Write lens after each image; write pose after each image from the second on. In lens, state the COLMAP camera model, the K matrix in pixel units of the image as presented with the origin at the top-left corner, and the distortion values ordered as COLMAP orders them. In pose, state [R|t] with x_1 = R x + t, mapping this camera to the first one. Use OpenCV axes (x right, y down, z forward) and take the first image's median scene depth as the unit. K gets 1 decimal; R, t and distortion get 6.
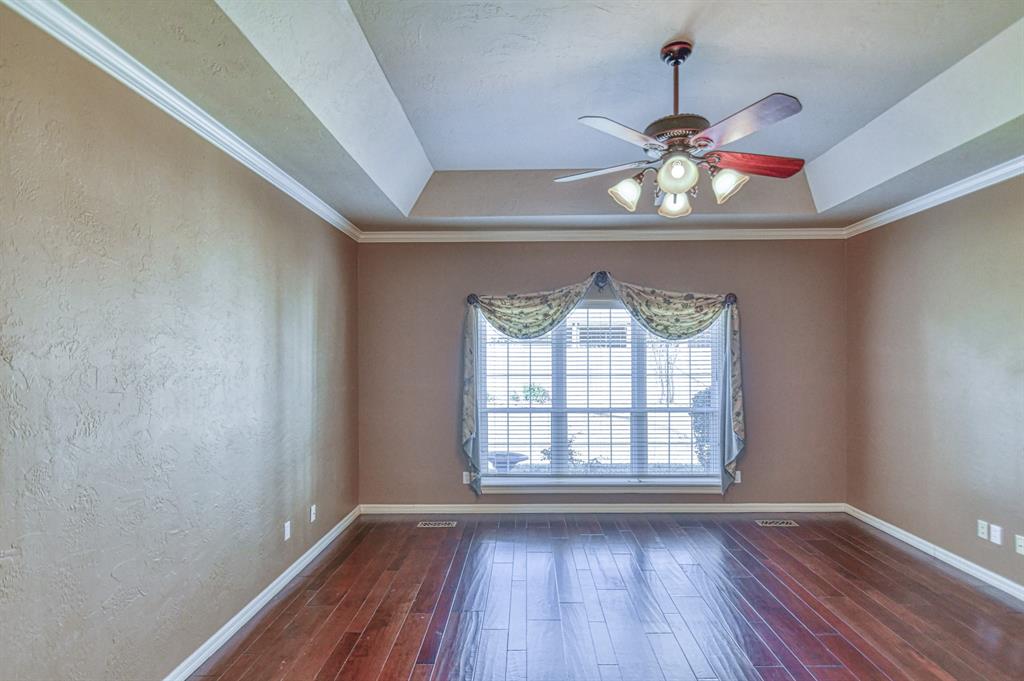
lens RADIAL K [[518.8, 0, 522.7], [0, 518.8, 354.4], [0, 0, 1]] dist [0.013517, -0.015711]
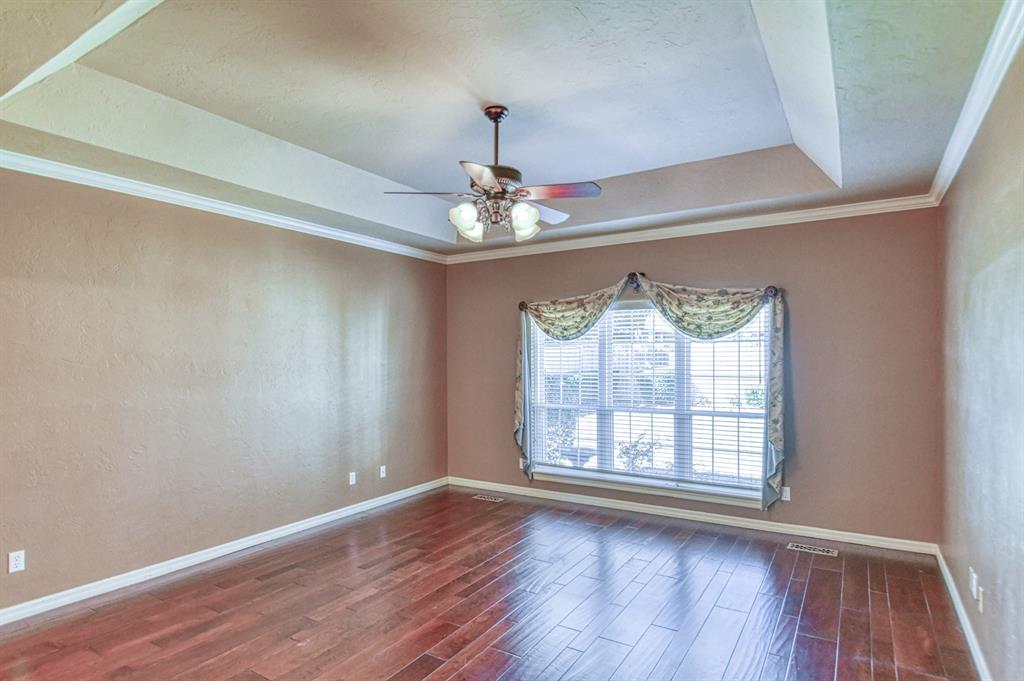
lens RADIAL K [[561.0, 0, 512.0], [0, 561.0, 340.5], [0, 0, 1]] dist [-0.032921, 0.000207]
pose [[0.842747, -0.014736, -0.538108, 0.540136], [0.004519, 0.999784, -0.020303, -0.006274], [0.538291, 0.014678, 0.842631, -0.047545]]
